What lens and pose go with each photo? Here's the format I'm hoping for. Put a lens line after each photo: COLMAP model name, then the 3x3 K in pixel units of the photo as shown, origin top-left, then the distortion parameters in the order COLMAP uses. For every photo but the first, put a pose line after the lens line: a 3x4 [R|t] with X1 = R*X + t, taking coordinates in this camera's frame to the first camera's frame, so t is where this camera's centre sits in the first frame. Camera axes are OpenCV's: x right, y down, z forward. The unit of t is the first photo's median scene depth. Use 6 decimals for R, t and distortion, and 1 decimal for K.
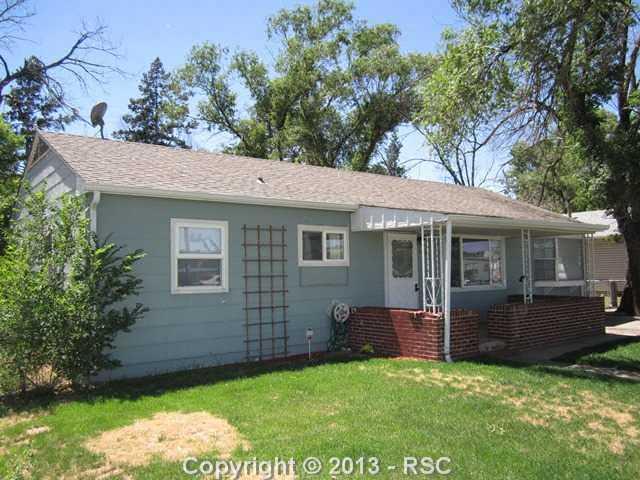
lens RADIAL K [[533.2, 0, 319.8], [0, 533.2, 239.5], [0, 0, 1]] dist [-0.002965, -0.002773]
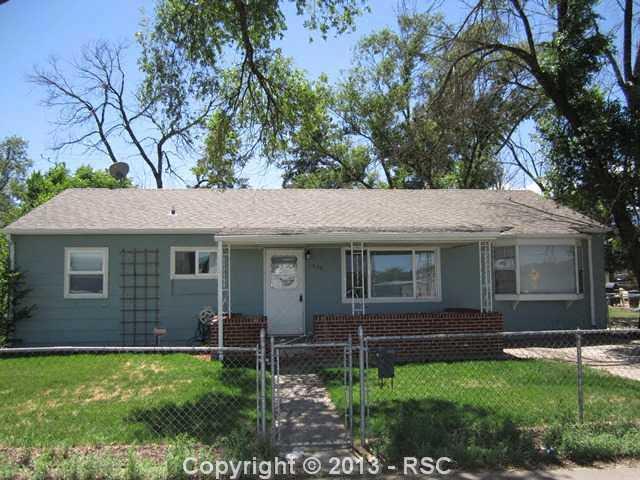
lens RADIAL K [[533.2, 0, 320.1], [0, 533.2, 241.0], [0, 0, 1]] dist [-0.002965, -0.002773]
pose [[0.856061, -0.041843, -0.515178, 0.959827], [0.030815, 0.999077, -0.029941, 0.007870], [0.515955, 0.009756, 0.856560, 0.085681]]
